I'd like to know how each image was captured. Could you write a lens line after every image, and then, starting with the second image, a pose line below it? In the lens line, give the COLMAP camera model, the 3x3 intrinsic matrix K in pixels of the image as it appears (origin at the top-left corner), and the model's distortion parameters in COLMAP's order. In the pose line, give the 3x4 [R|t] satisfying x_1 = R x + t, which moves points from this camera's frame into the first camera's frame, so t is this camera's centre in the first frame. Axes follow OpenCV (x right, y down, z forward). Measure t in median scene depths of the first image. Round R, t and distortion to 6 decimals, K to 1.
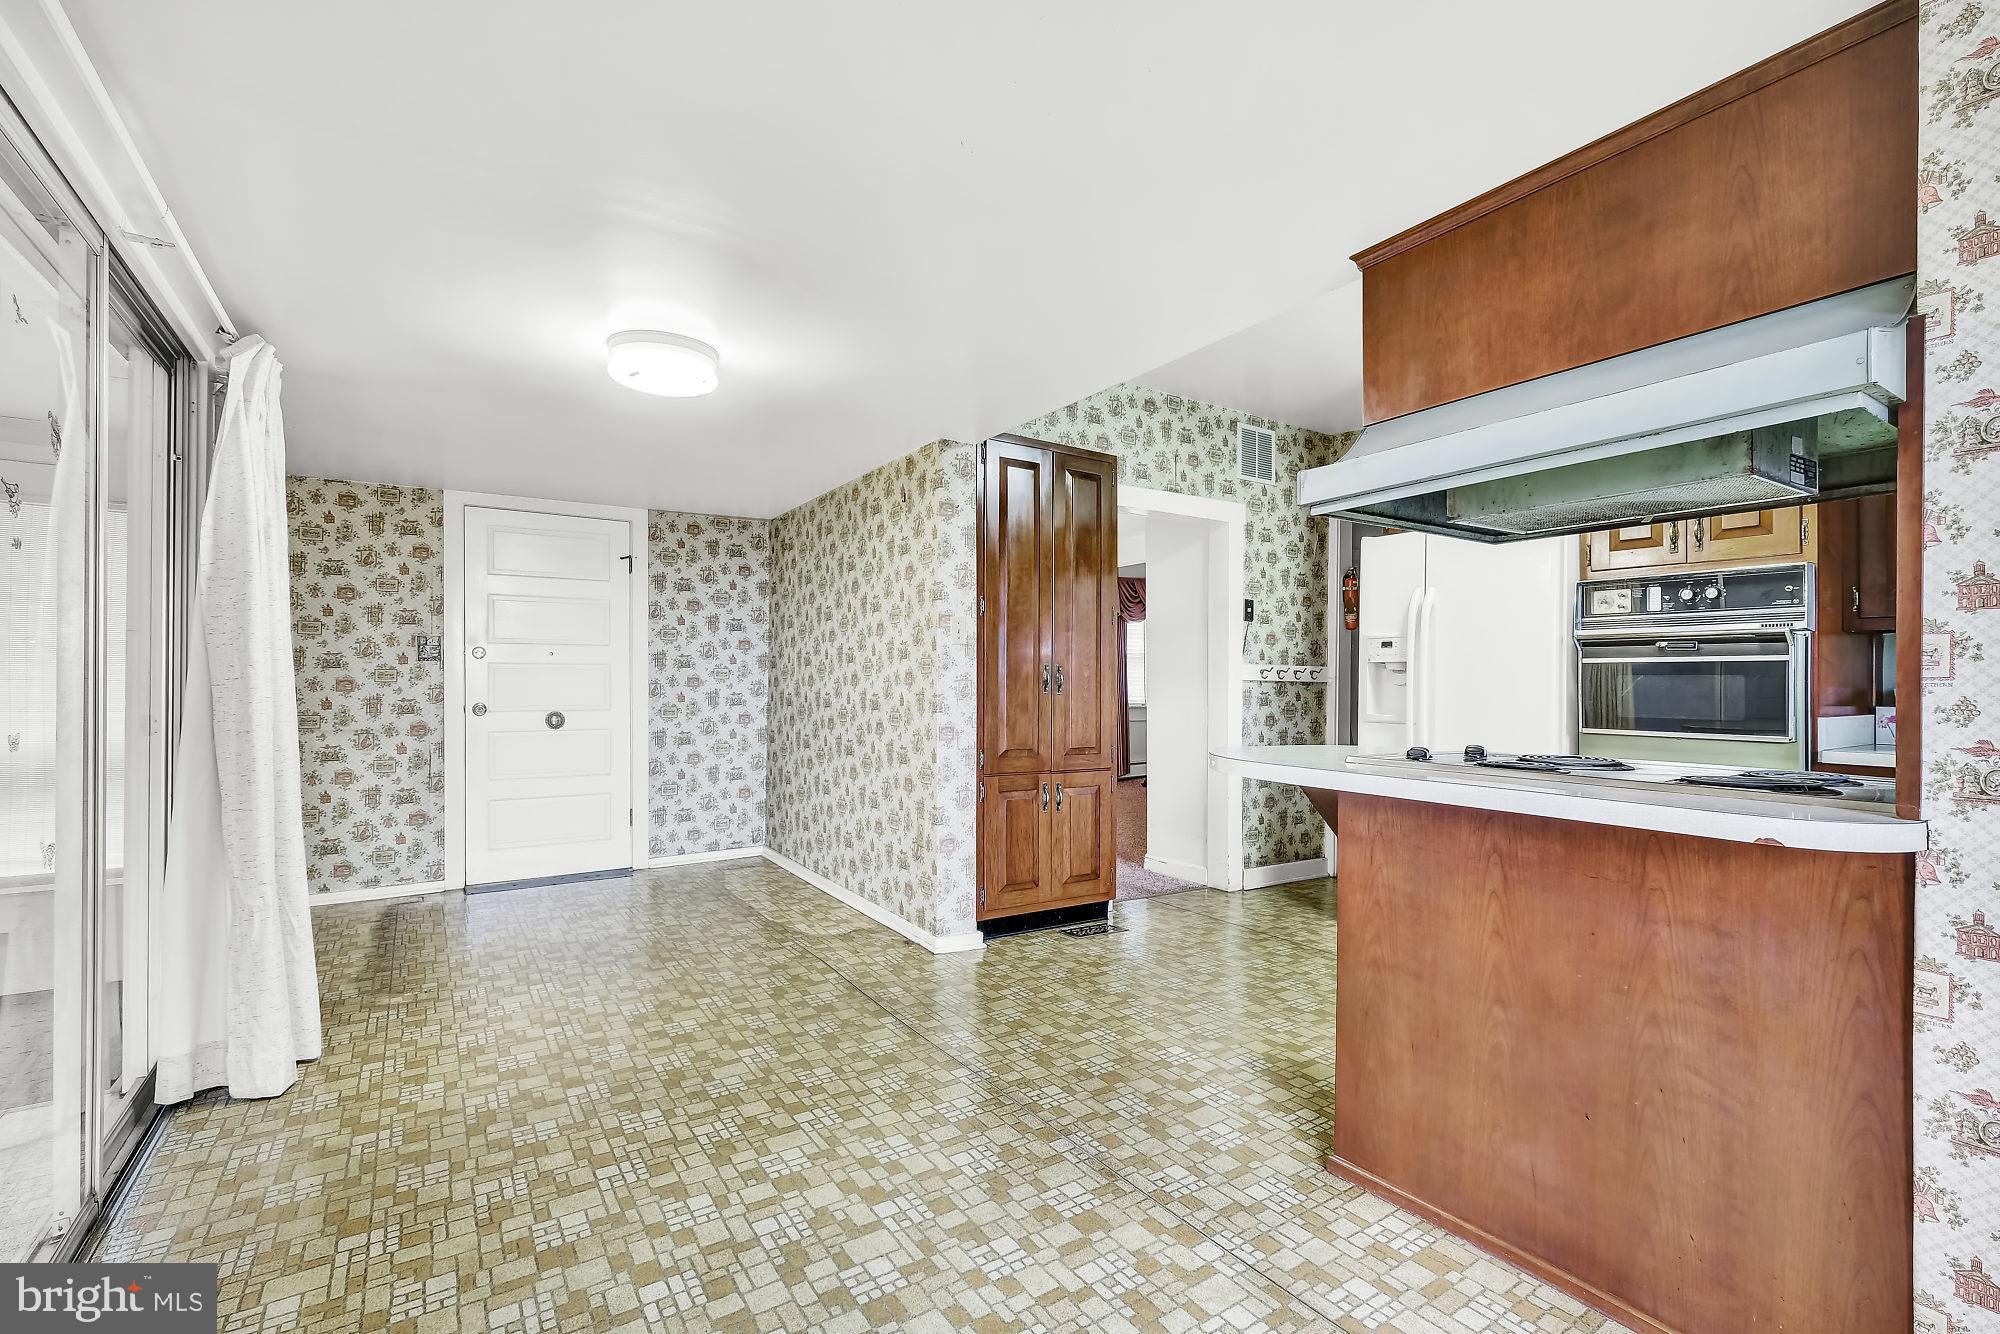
lens RADIAL K [[914.7, 0, 1004.5], [0, 914.7, 682.2], [0, 0, 1]] dist [-0.001127, -0.000668]
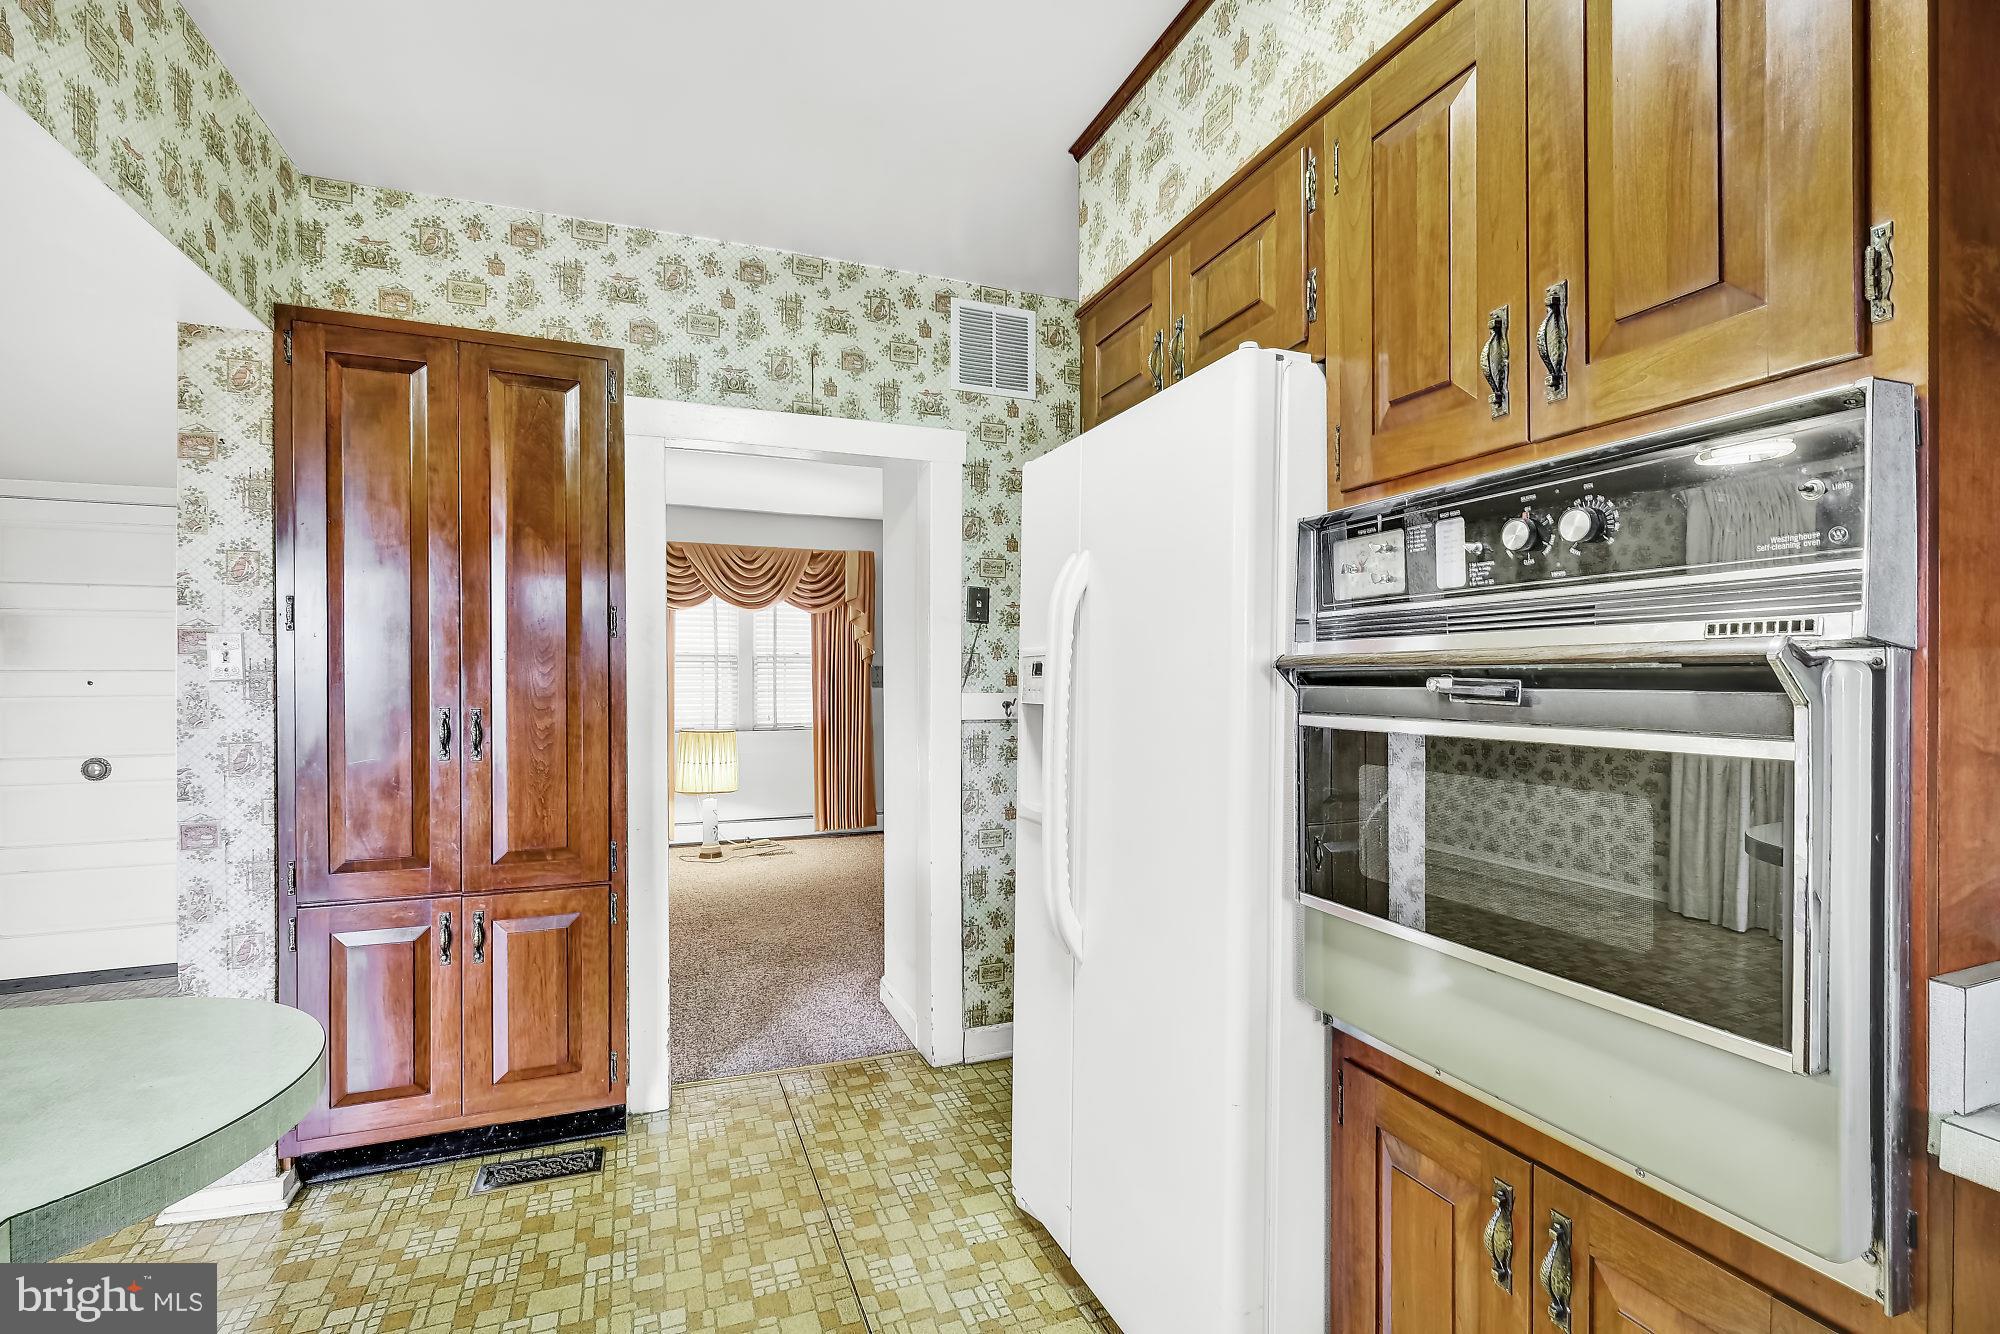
lens RADIAL K [[905.6, 0, 994.1], [0, 905.6, 679.3], [0, 0, 1]] dist [-0.000378, -0.000210]
pose [[0.975750, -0.006087, -0.218803, 0.499397], [0.006221, 0.999981, -0.000076, -0.035356], [0.218799, -0.001287, 0.975769, 0.503496]]
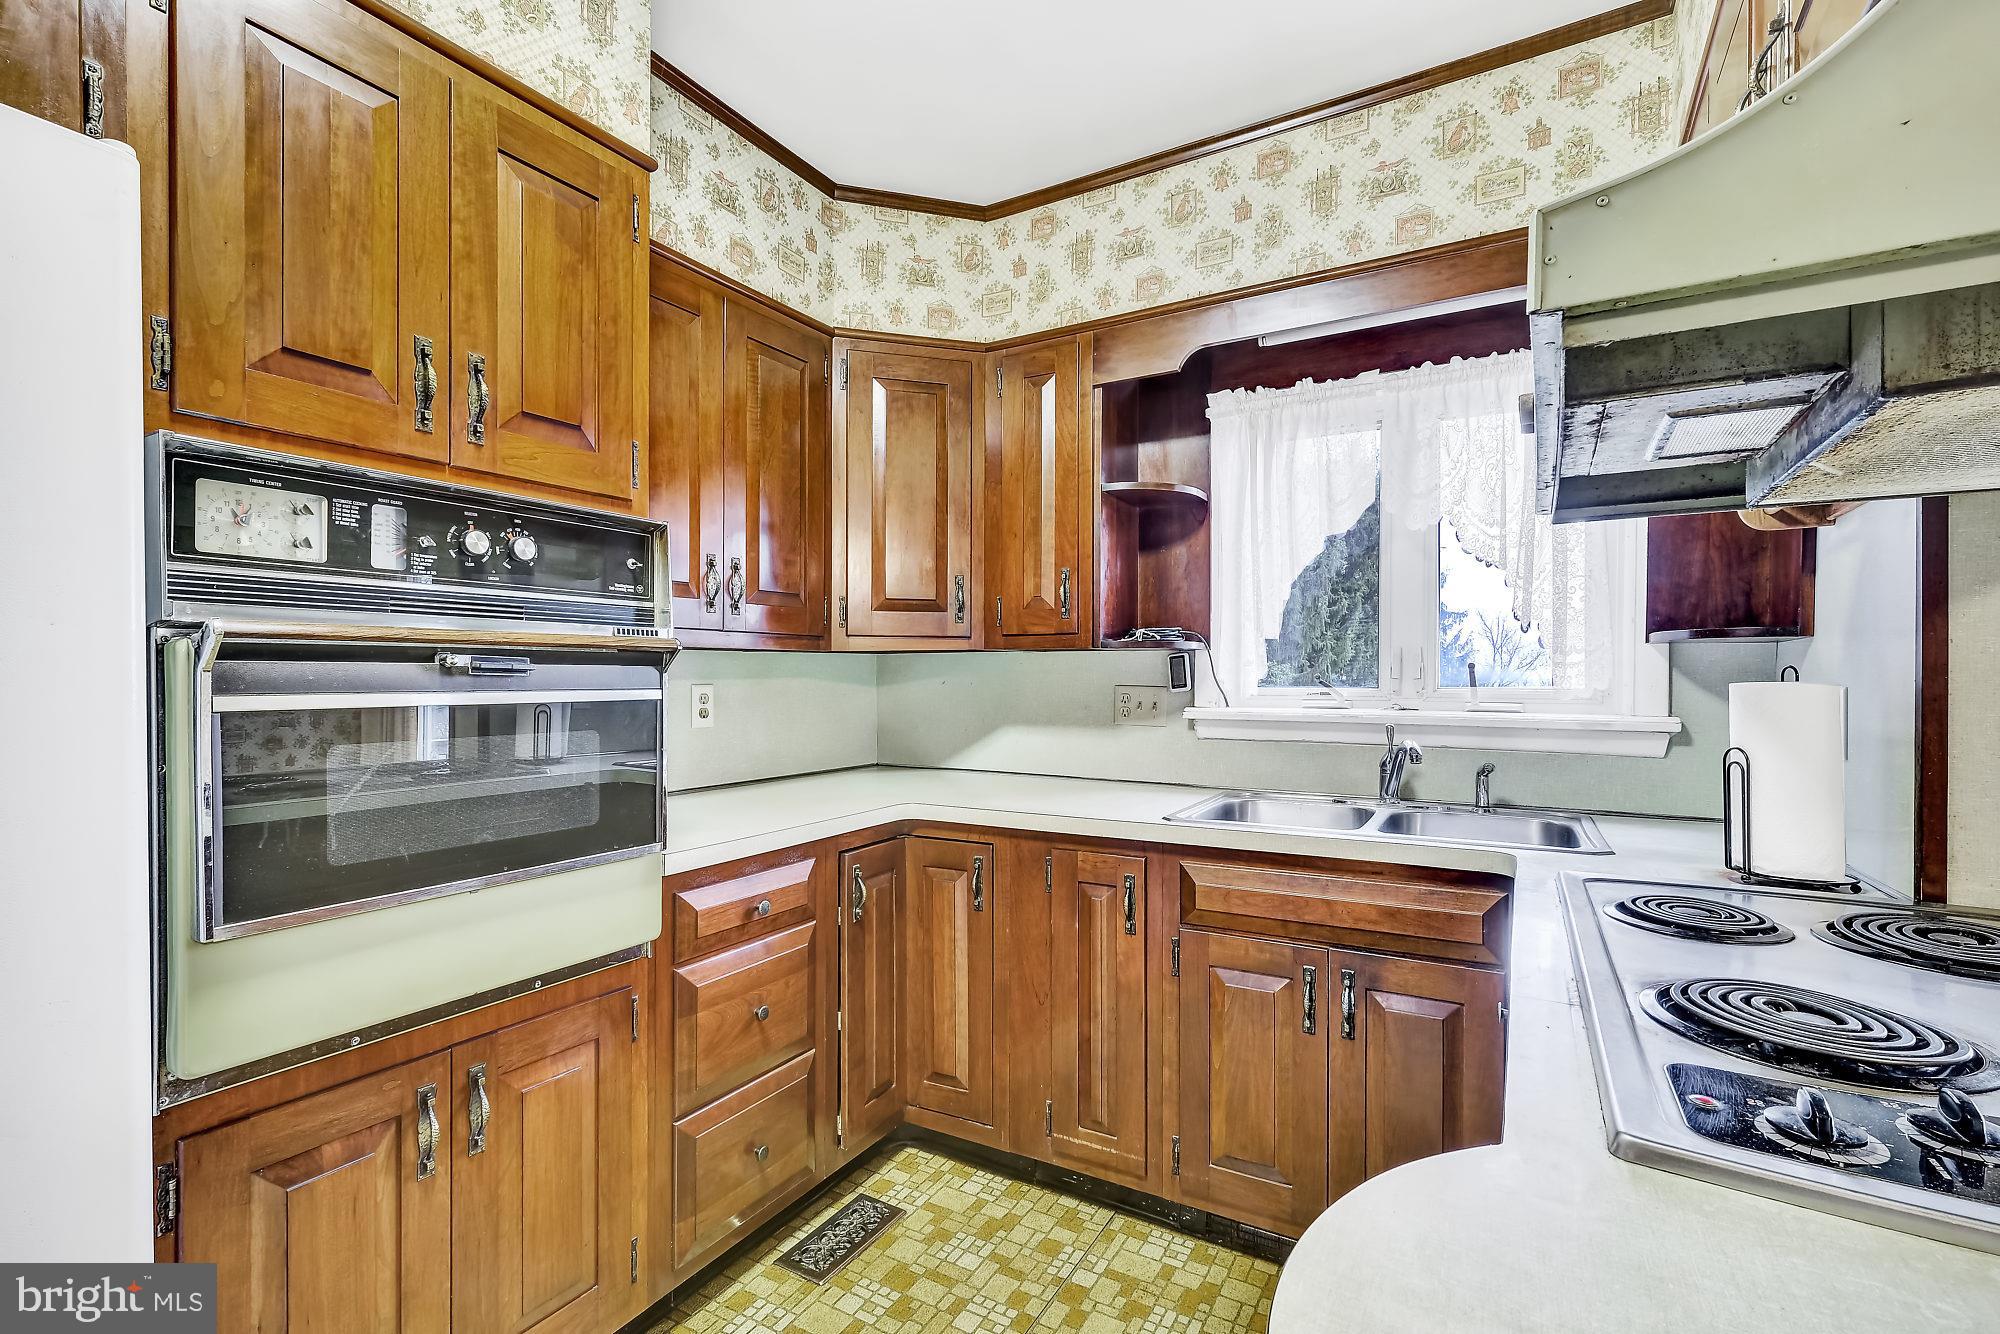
lens RADIAL K [[914.7, 0, 1004.5], [0, 914.7, 682.2], [0, 0, 1]] dist [-0.001127, -0.000668]
pose [[-0.449143, -0.012901, 0.893367, 0.207340], [-0.003645, 0.999914, 0.012607, -0.030092], [-0.893452, 0.002406, -0.449151, 0.767524]]
